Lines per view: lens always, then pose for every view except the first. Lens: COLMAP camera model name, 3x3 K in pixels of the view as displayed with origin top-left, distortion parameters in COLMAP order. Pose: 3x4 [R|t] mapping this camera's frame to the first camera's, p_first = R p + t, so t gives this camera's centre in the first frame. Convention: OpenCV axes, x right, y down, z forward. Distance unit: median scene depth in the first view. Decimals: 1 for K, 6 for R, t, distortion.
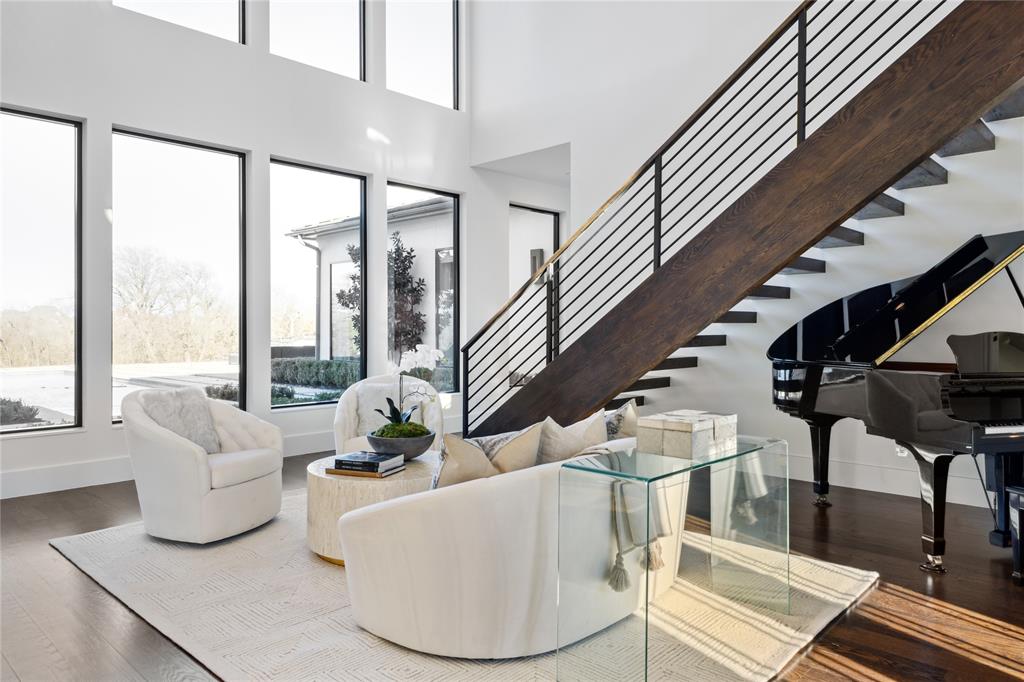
lens RADIAL K [[682.8, 0, 508.7], [0, 682.8, 334.1], [0, 0, 1]] dist [-0.006836, -0.005912]
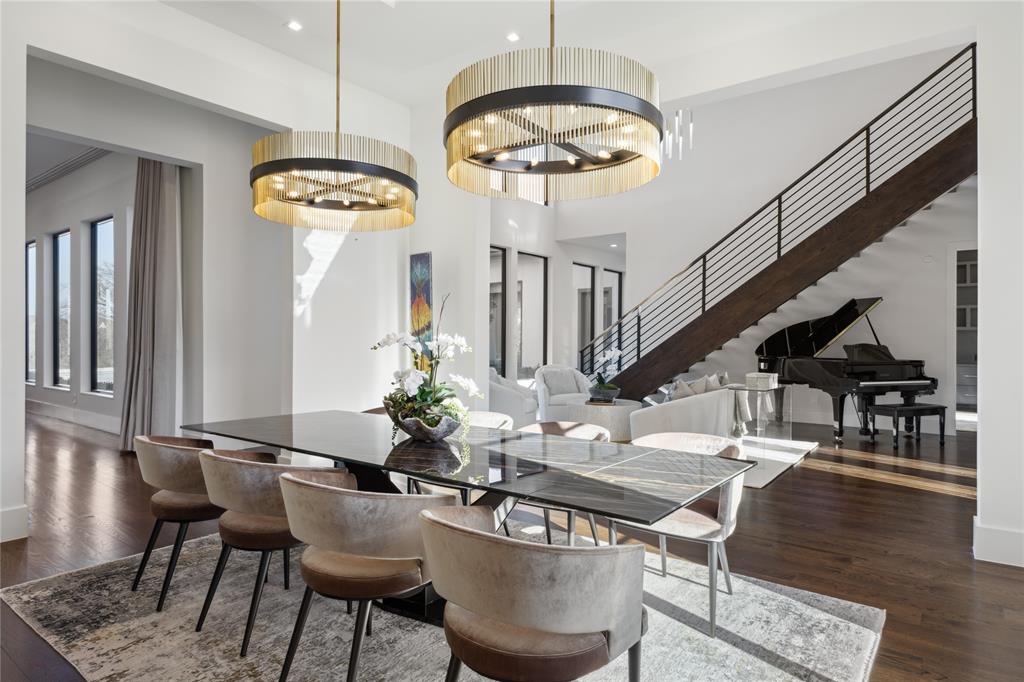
lens RADIAL K [[591.5, 0, 515.0], [0, 591.5, 344.0], [0, 0, 1]] dist [-0.007153, -0.000375]
pose [[0.992400, 0.007676, 0.122816, -0.610341], [-0.007738, 0.999970, 0.000025, 0.006365], [-0.122812, -0.000975, 0.992429, -0.736384]]
